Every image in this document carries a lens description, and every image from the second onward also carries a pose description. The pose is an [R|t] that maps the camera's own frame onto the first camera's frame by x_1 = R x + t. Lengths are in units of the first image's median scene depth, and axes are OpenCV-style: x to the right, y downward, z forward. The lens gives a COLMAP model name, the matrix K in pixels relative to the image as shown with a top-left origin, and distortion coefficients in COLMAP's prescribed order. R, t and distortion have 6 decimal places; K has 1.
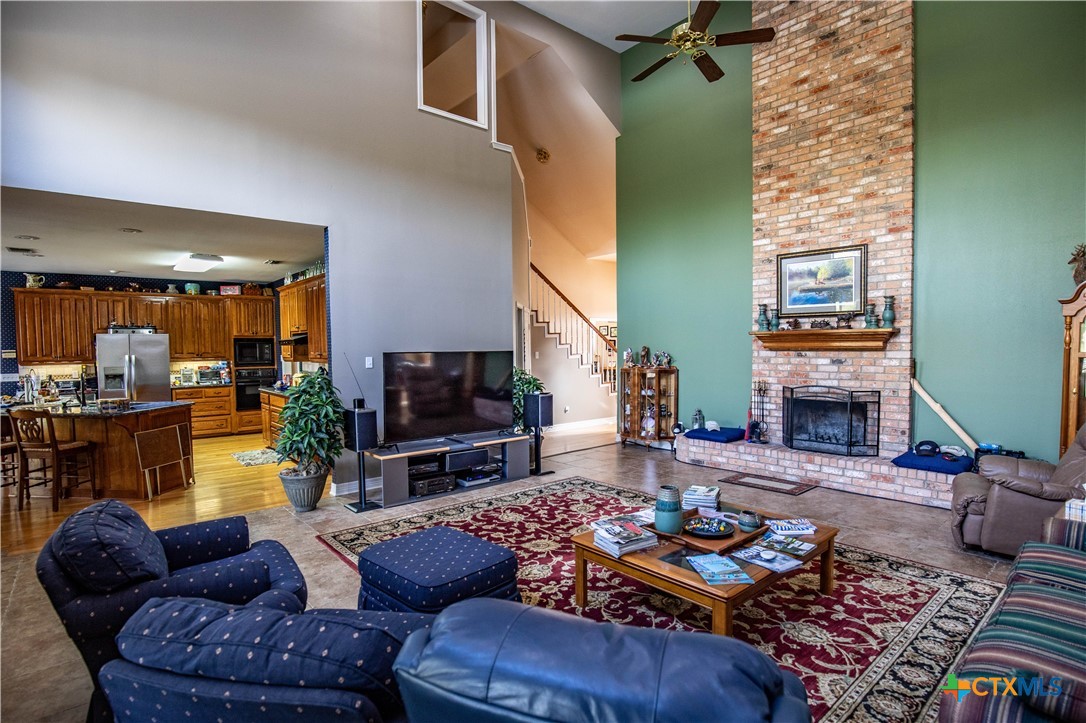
lens RADIAL K [[536.6, 0, 542.1], [0, 536.6, 372.2], [0, 0, 1]] dist [-0.029654, 0.000578]
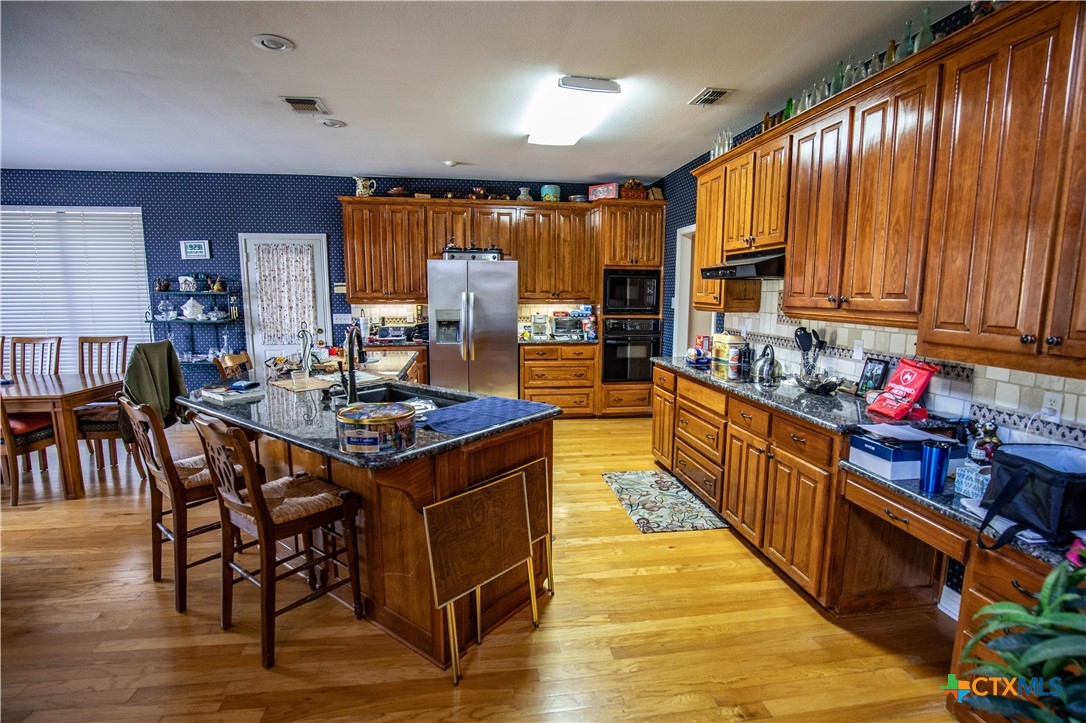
lens RADIAL K [[536.6, 0, 542.1], [0, 536.6, 372.2], [0, 0, 1]] dist [-0.029654, 0.000578]
pose [[0.839991, 0.096533, -0.533944, -0.313689], [-0.041098, 0.992539, 0.114790, -0.013049], [0.541041, -0.074479, 0.837692, 0.449851]]
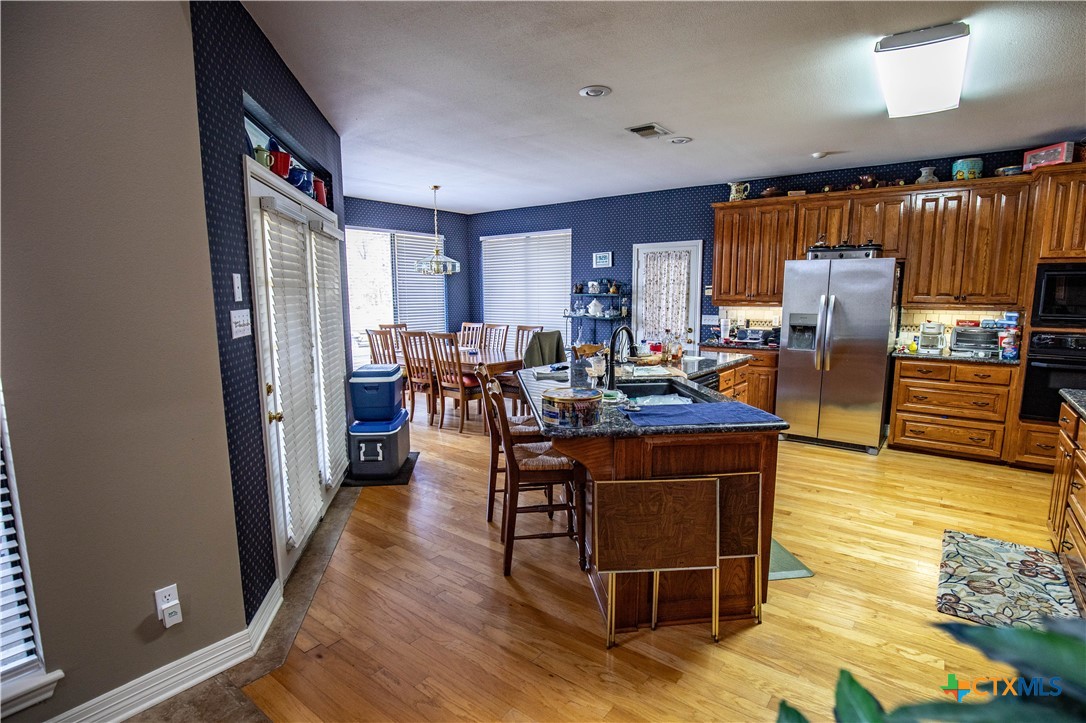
lens RADIAL K [[536.6, 0, 542.1], [0, 536.6, 372.2], [0, 0, 1]] dist [-0.029654, 0.000578]
pose [[0.194566, 0.155089, -0.968551, -0.230540], [-0.049174, 0.987722, 0.148280, -0.018182], [0.979656, 0.018777, 0.199804, 0.530937]]
